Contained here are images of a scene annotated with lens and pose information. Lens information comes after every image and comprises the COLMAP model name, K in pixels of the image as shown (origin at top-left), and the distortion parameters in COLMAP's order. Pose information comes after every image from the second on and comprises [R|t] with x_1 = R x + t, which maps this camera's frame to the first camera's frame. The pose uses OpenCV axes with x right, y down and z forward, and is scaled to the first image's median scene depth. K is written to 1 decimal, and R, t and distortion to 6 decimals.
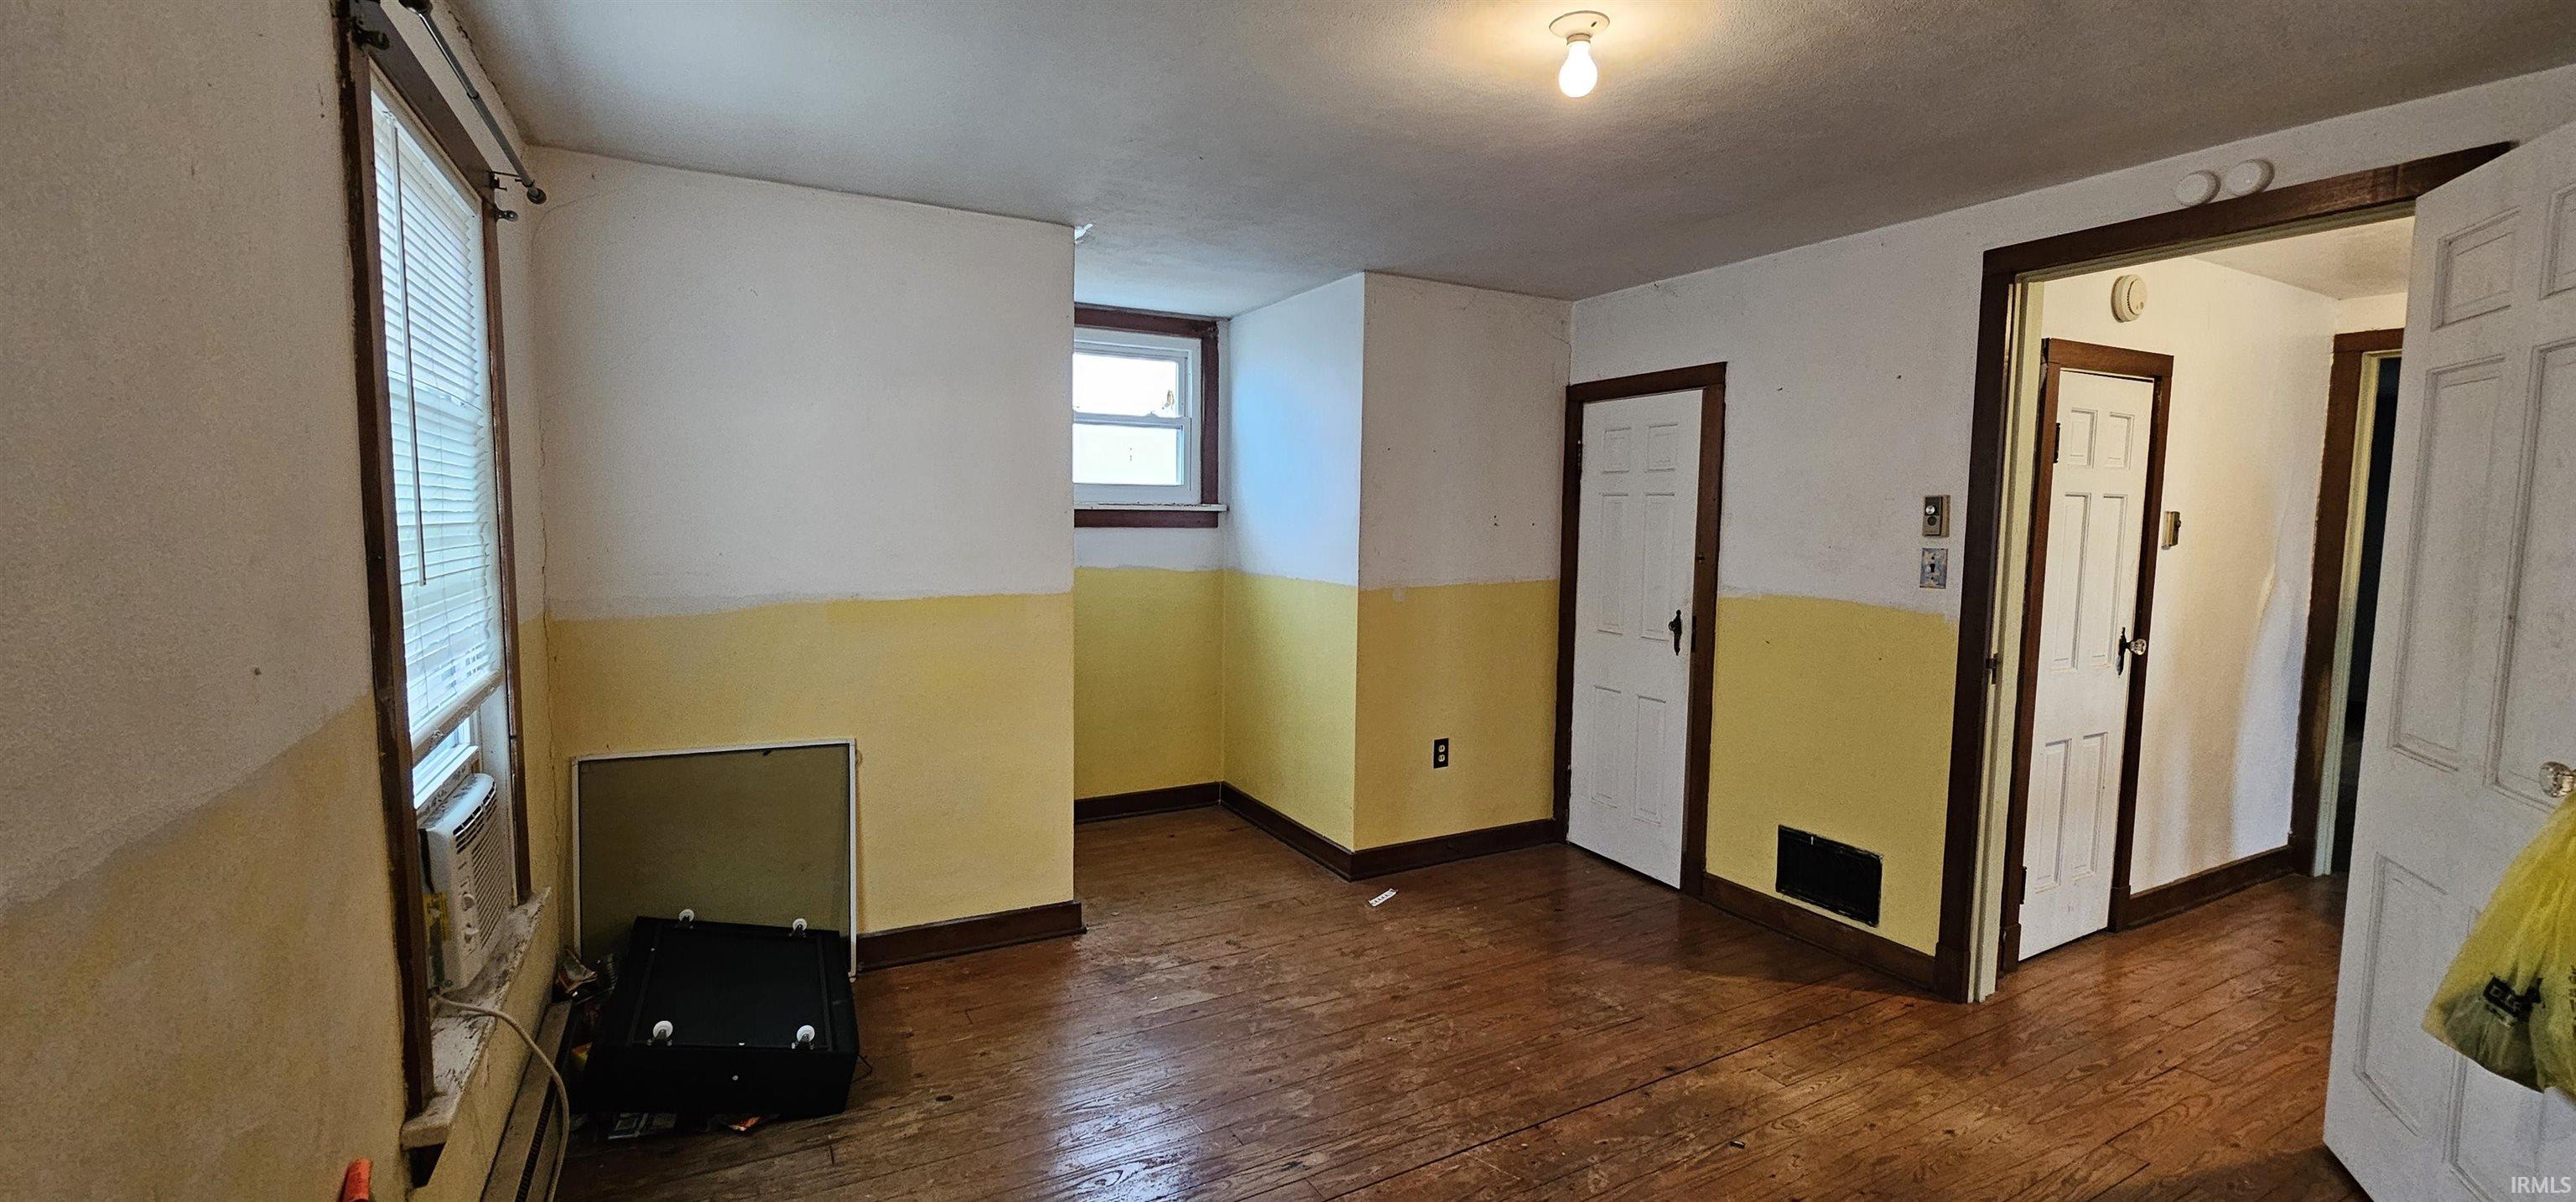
lens RADIAL K [[1042.0, 0, 1288.0], [0, 1042.0, 601.0], [0, 0, 1]] dist [-0.000734, -0.000474]
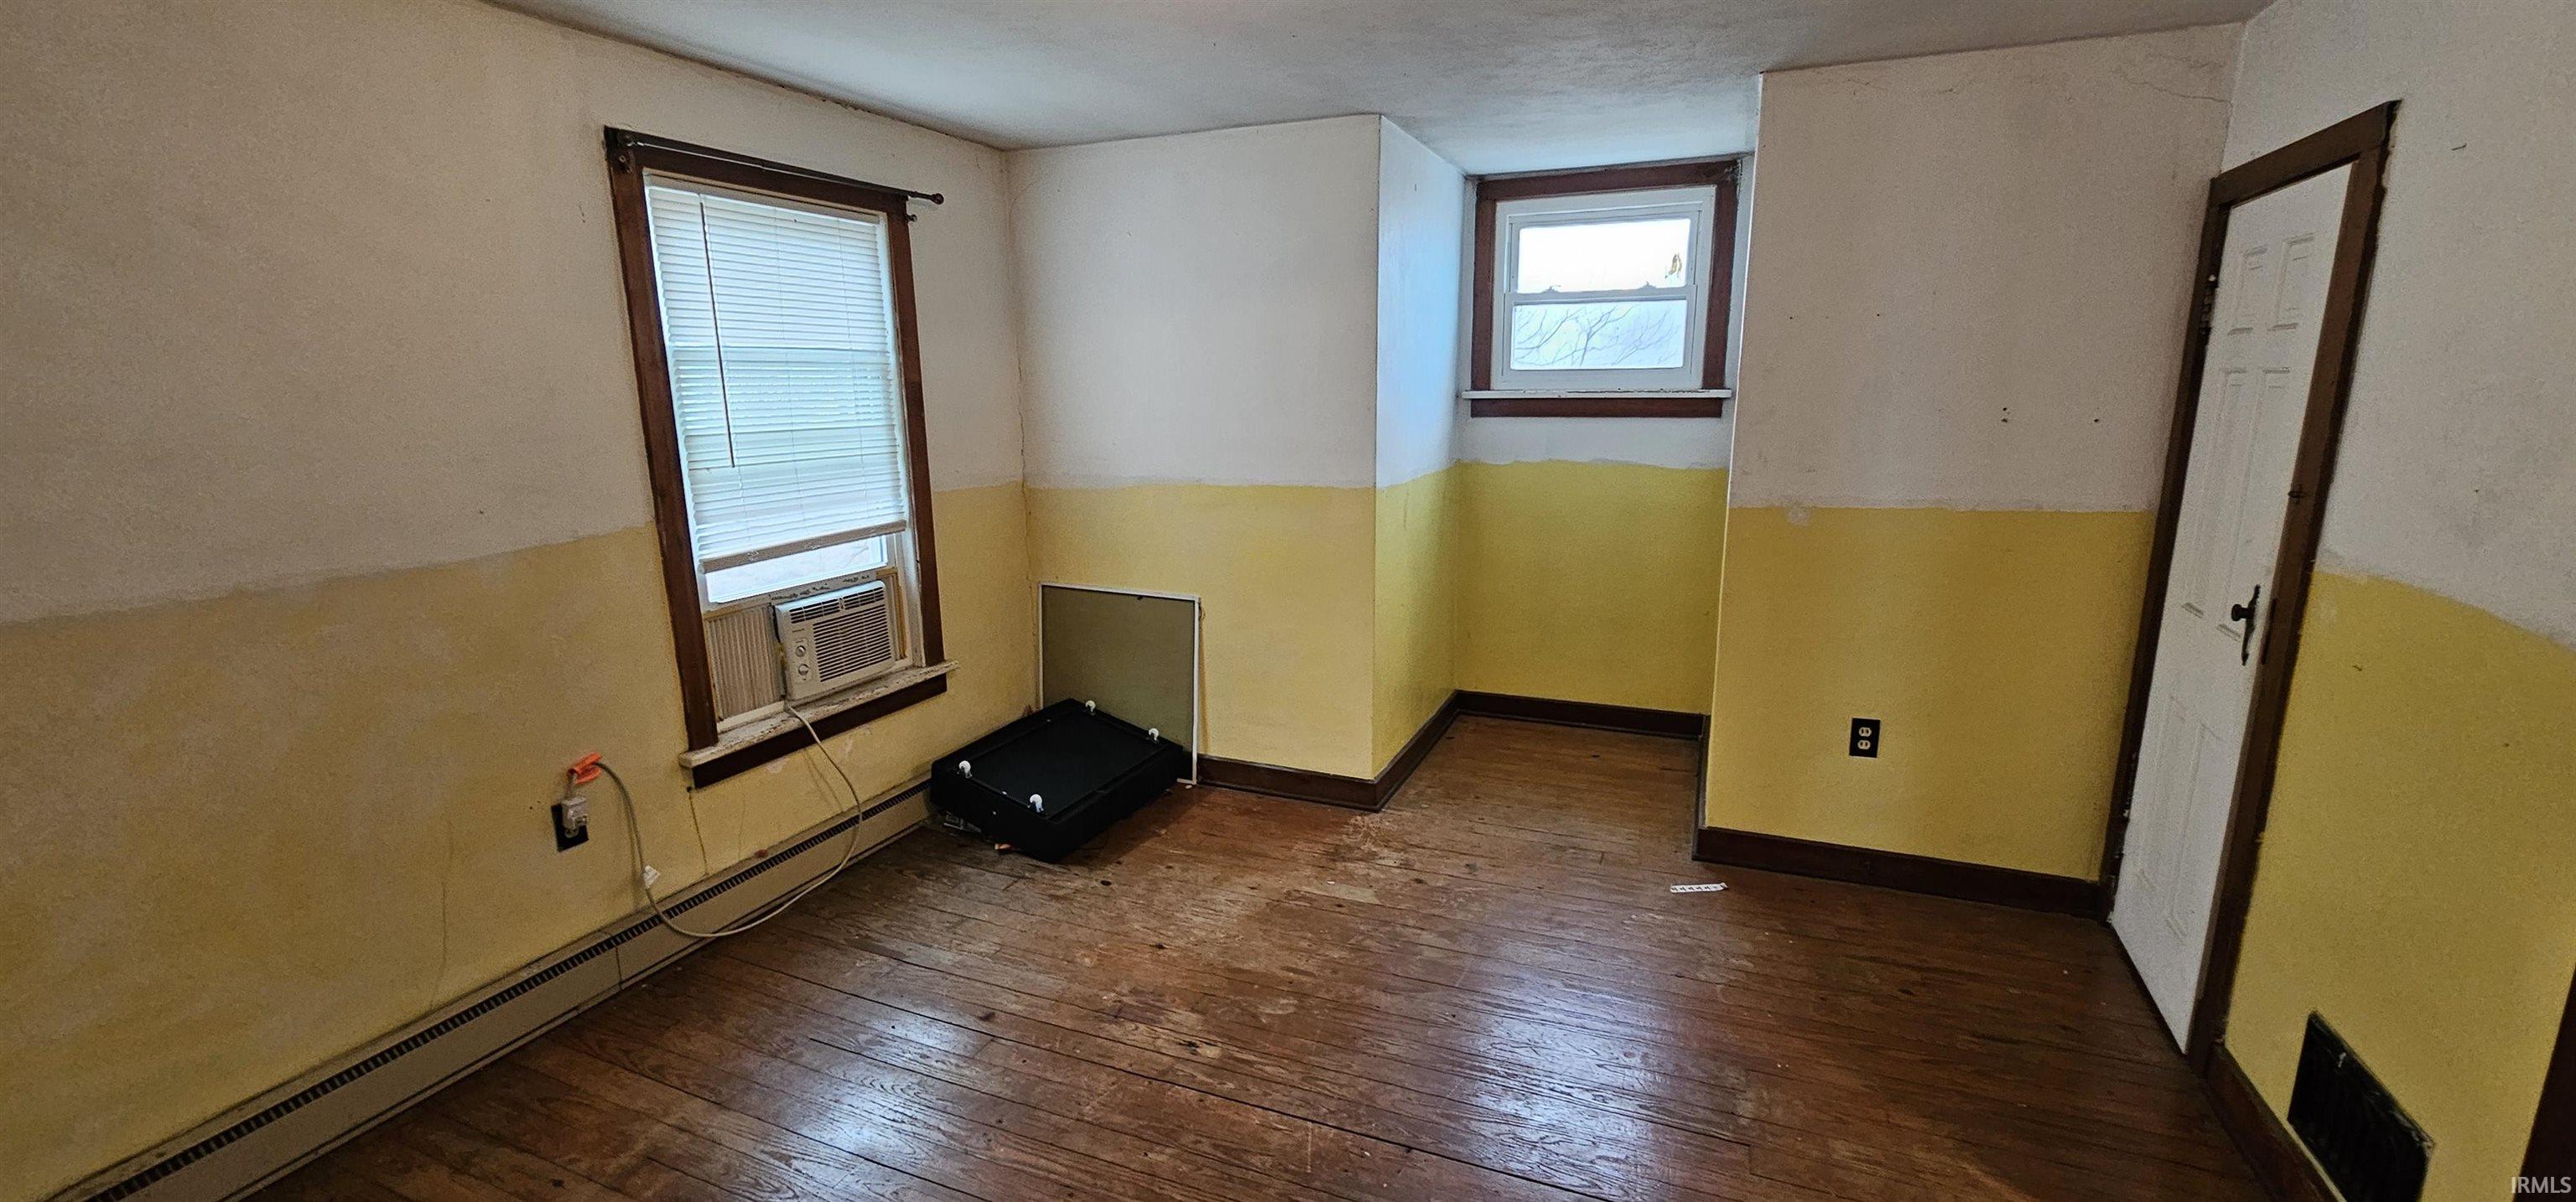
lens RADIAL K [[1042.0, 0, 1288.0], [0, 1042.0, 601.0], [0, 0, 1]] dist [-0.000734, -0.000474]
pose [[0.627731, 0.143611, -0.765068, 0.472456], [-0.047668, 0.988082, 0.146362, -0.038997], [0.776969, -0.055407, 0.627096, 0.252076]]
